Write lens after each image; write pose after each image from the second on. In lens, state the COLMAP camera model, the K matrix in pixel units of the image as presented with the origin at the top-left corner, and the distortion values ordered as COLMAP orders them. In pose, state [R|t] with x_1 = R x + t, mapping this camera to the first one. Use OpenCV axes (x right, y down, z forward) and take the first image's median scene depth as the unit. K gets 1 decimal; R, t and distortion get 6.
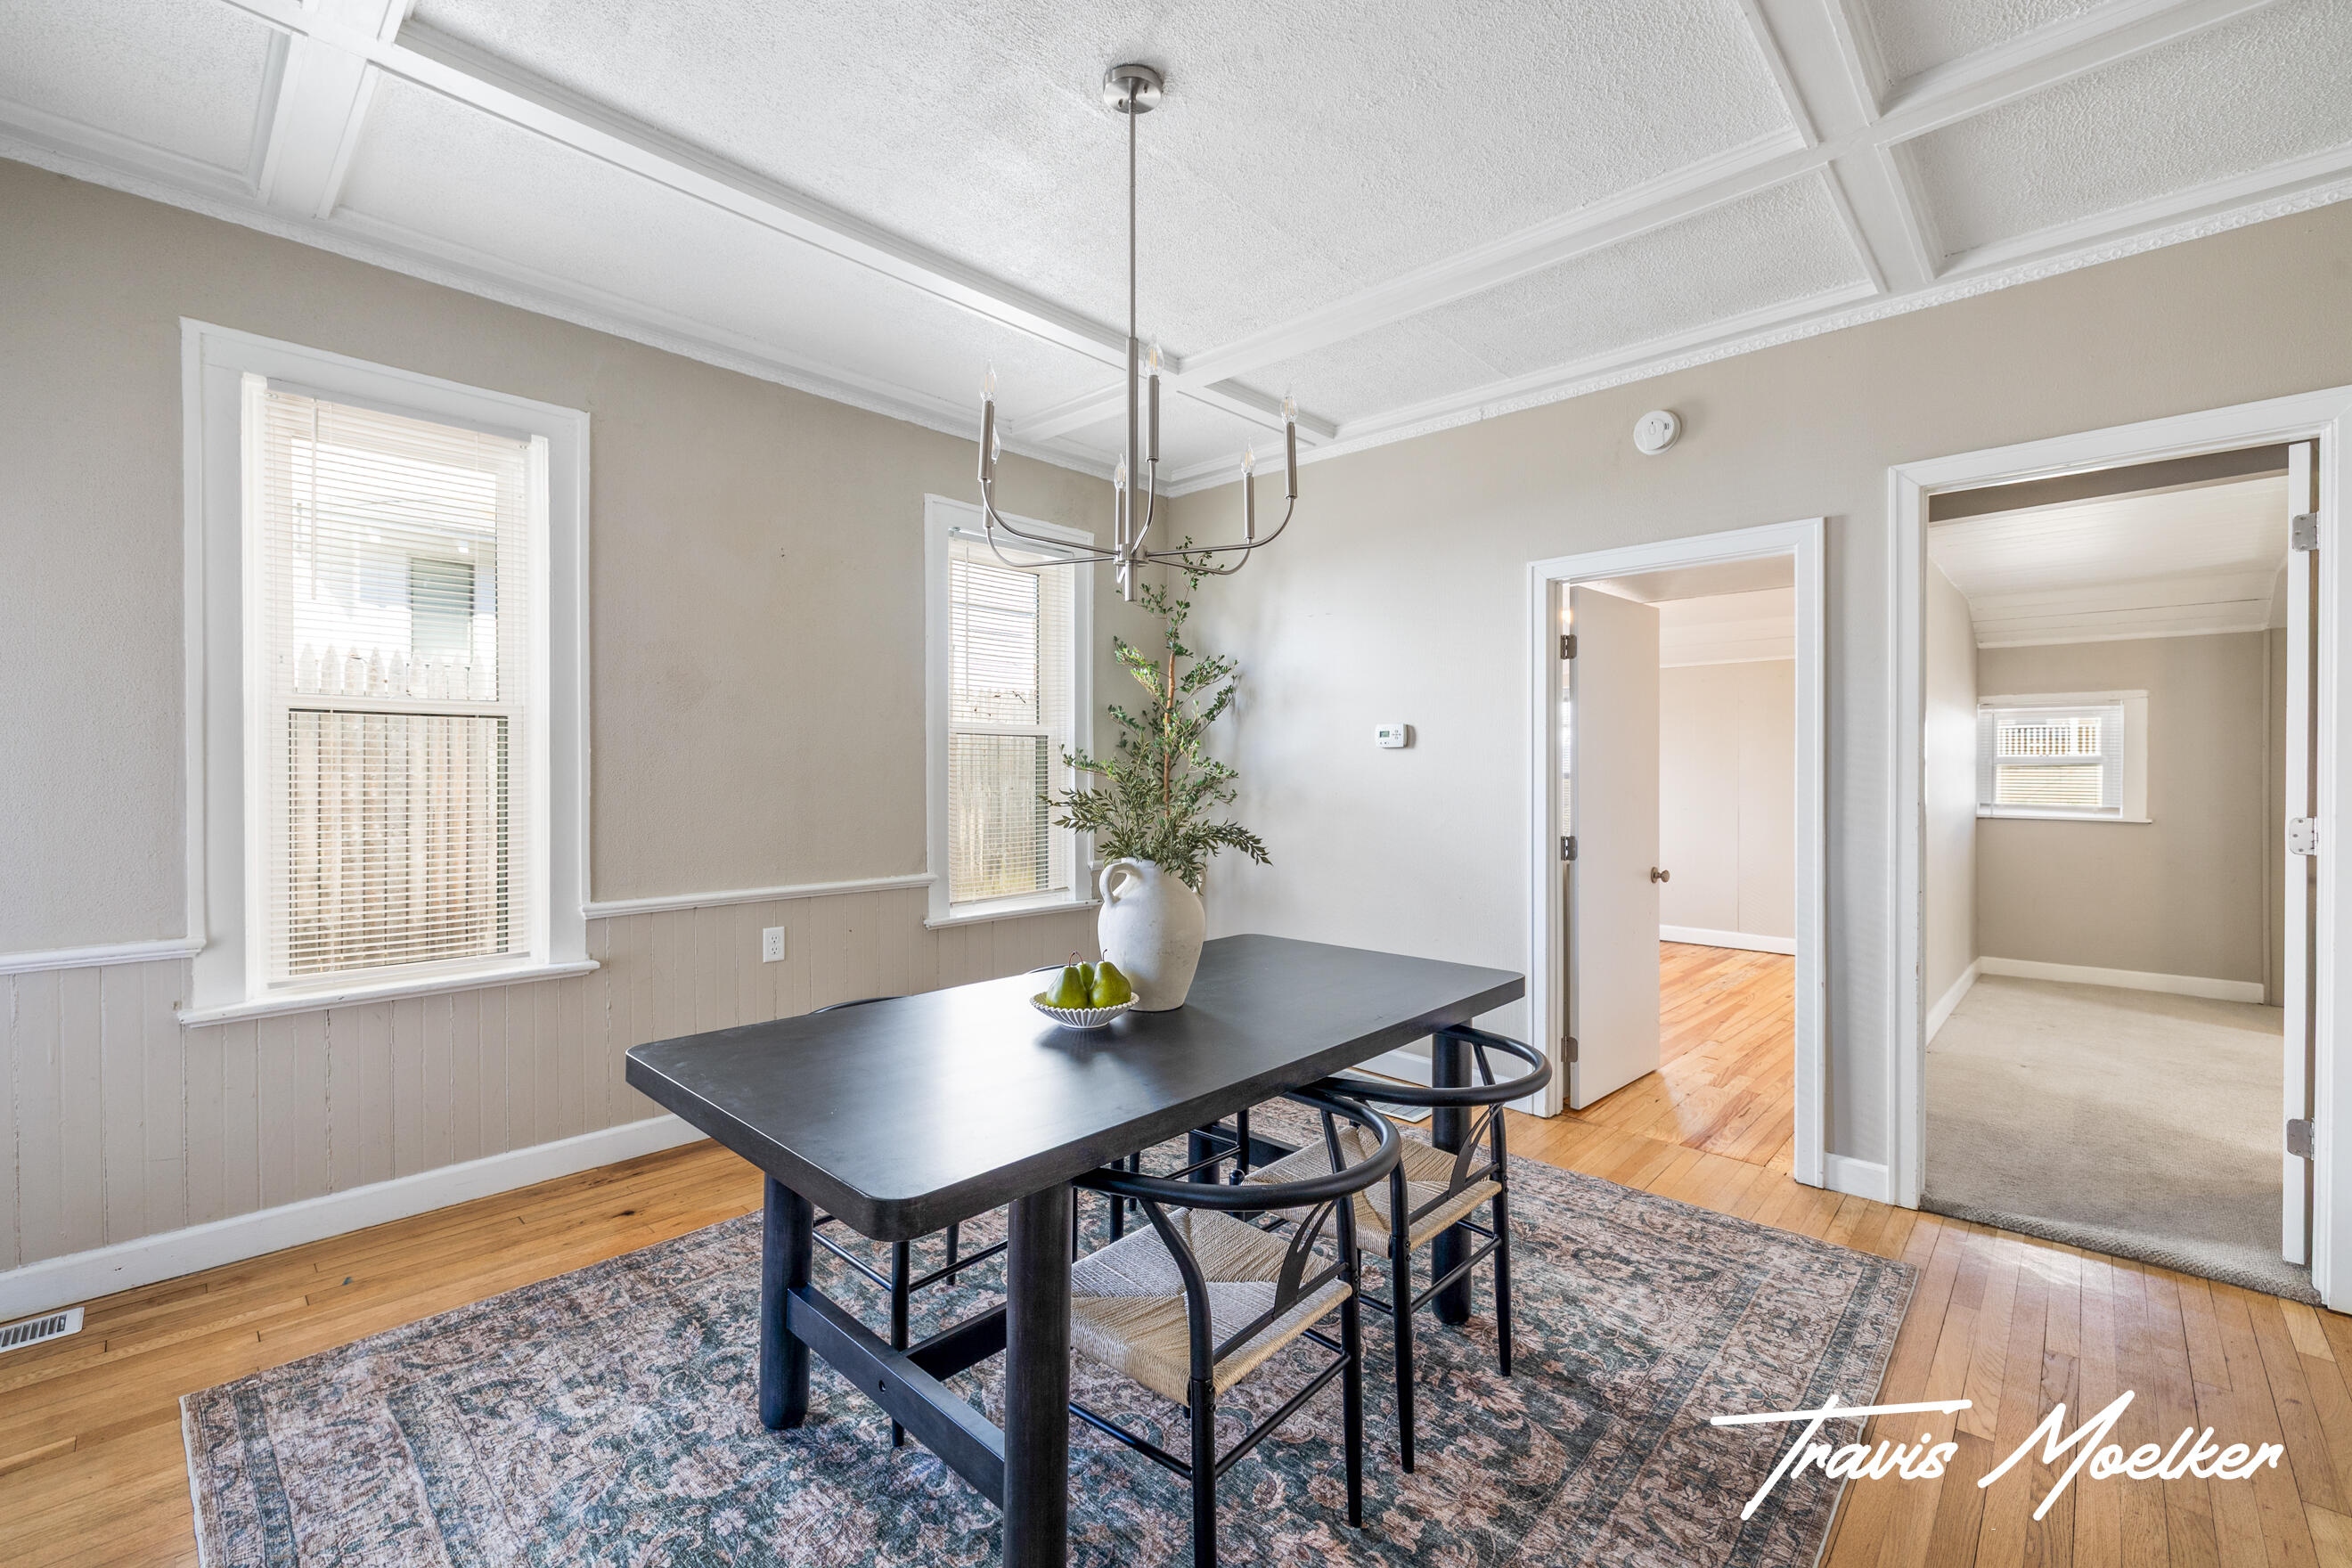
lens RADIAL K [[994.2, 0, 1158.4], [0, 994.2, 776.4], [0, 0, 1]] dist [-0.000942, -0.000742]
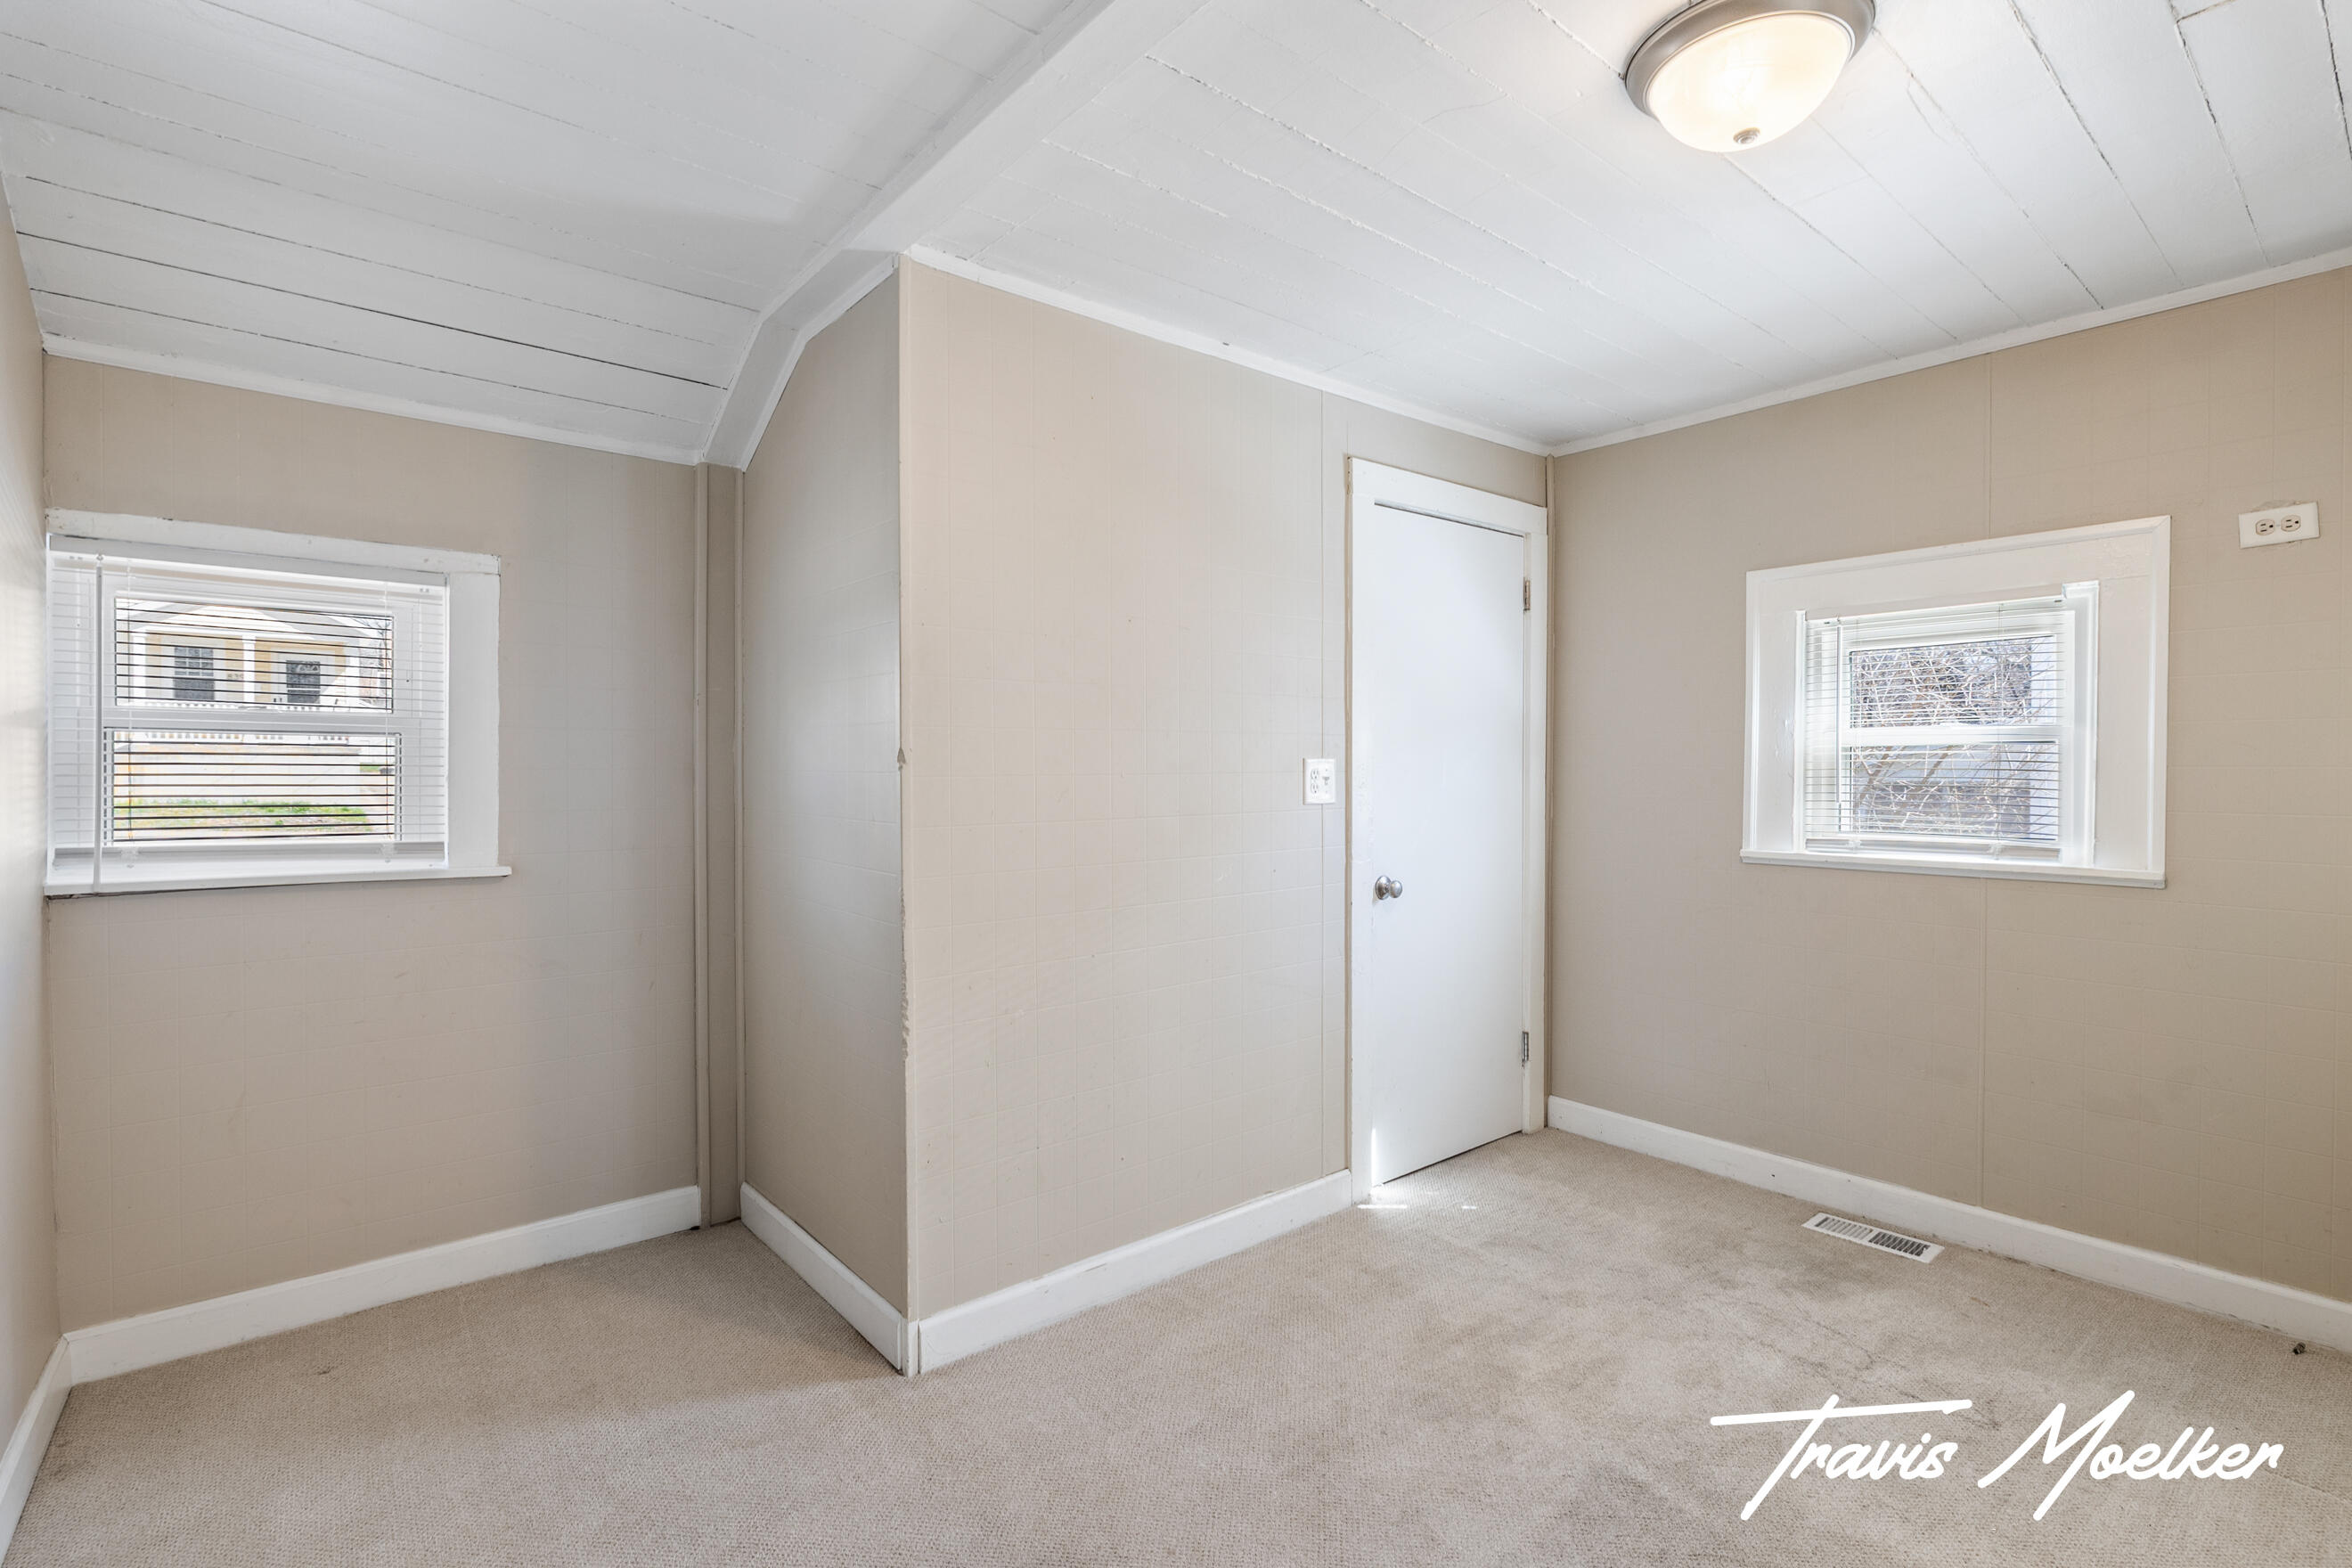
lens RADIAL K [[1084.2, 0, 1175.5], [0, 1084.2, 776.2], [0, 0, 1]] dist [0.000151, 0.000445]
pose [[0.108835, -0.010853, 0.994001, 0.568129], [0.002612, 0.999940, 0.010632, 0.000320], [-0.994056, 0.001439, 0.108857, 0.660984]]
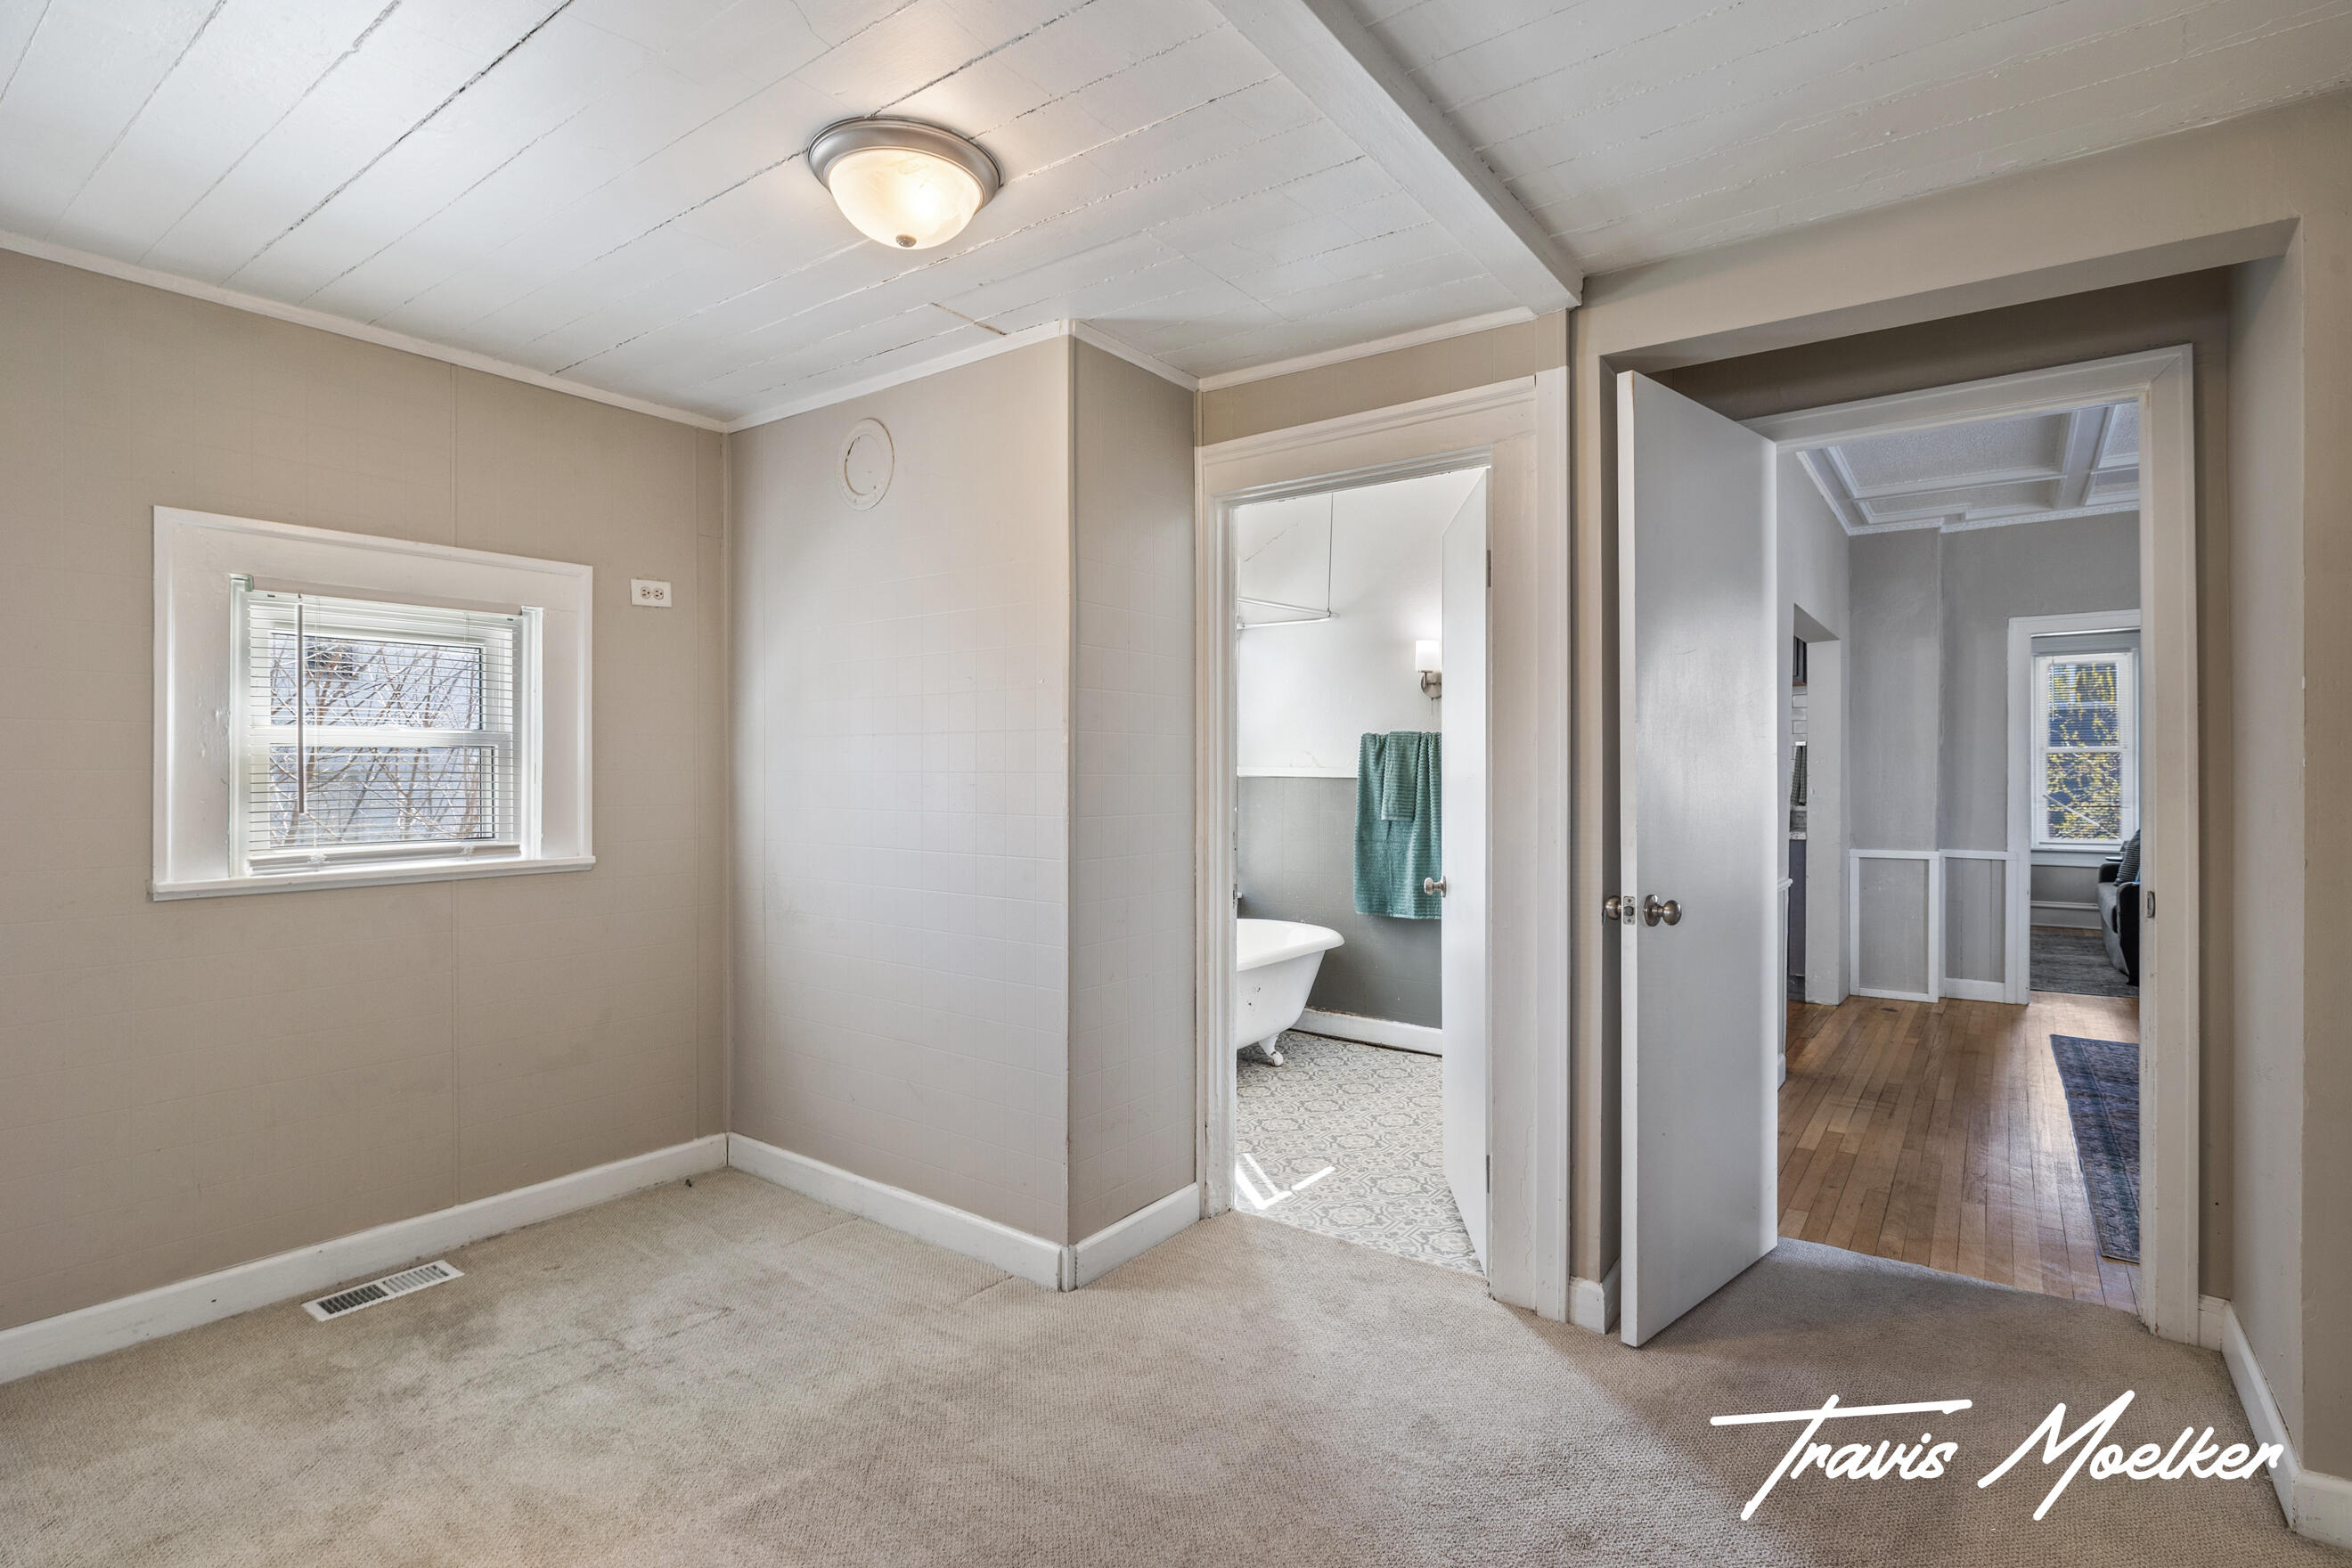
lens RADIAL K [[1137.9, 0, 1177.3], [0, 1137.9, 779.7], [0, 0, 1]] dist [-0.005834, -0.000997]
pose [[-0.990730, -0.000997, -0.135842, 1.153465], [-0.002233, 0.999957, 0.008948, 0.001791], [0.135828, 0.009168, -0.990690, 1.205306]]
